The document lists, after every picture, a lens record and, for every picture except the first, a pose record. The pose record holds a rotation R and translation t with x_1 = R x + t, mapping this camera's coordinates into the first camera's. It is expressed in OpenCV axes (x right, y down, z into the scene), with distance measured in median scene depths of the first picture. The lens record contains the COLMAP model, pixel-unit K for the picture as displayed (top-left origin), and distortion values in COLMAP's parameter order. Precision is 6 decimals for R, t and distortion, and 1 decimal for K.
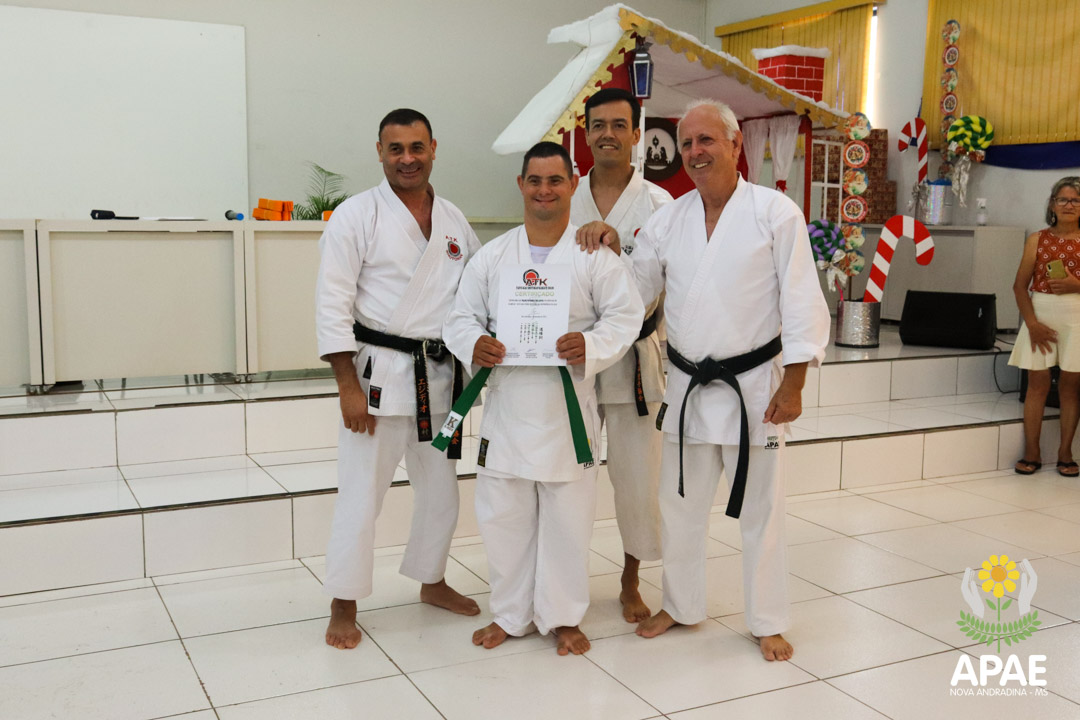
lens RADIAL K [[1120.4, 0, 540.0], [0, 1120.4, 360.0], [0, 0, 1]] dist [-0.000855, 0.023880]
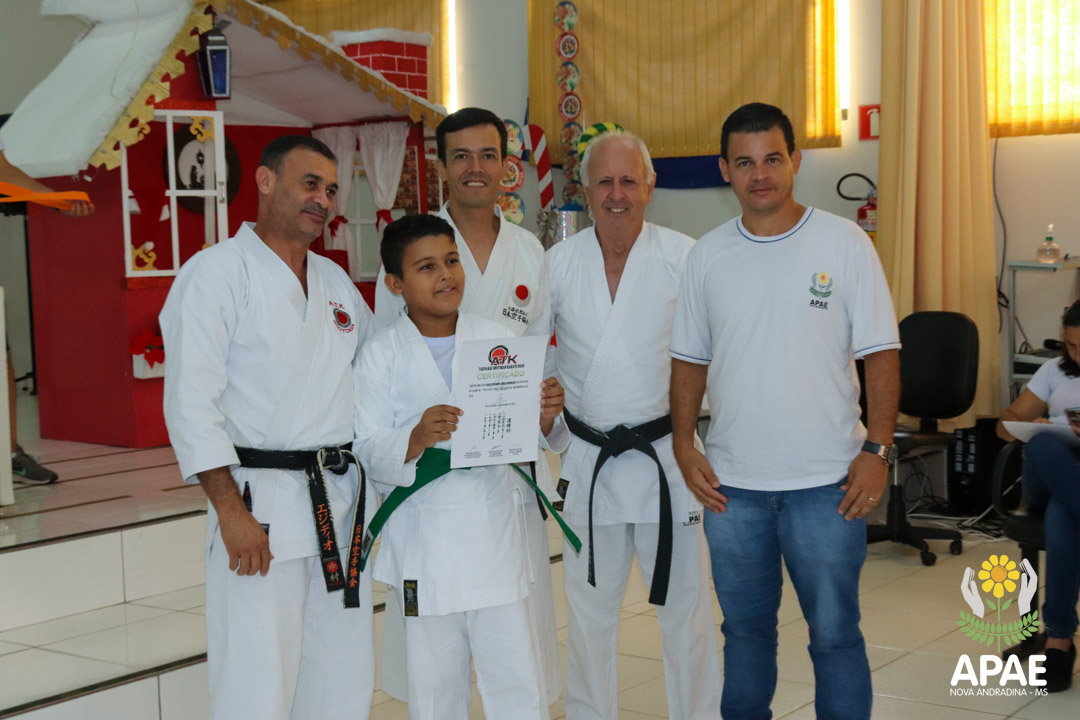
lens RADIAL K [[1655.8, 0, 540.0], [0, 1655.8, 360.0], [0, 0, 1]] dist [0.040843, -0.044871]
pose [[0.895177, -0.063491, 0.441166, -0.181796], [0.091951, 0.994817, -0.043409, -0.006169], [-0.436123, 0.079424, 0.896375, -0.007763]]
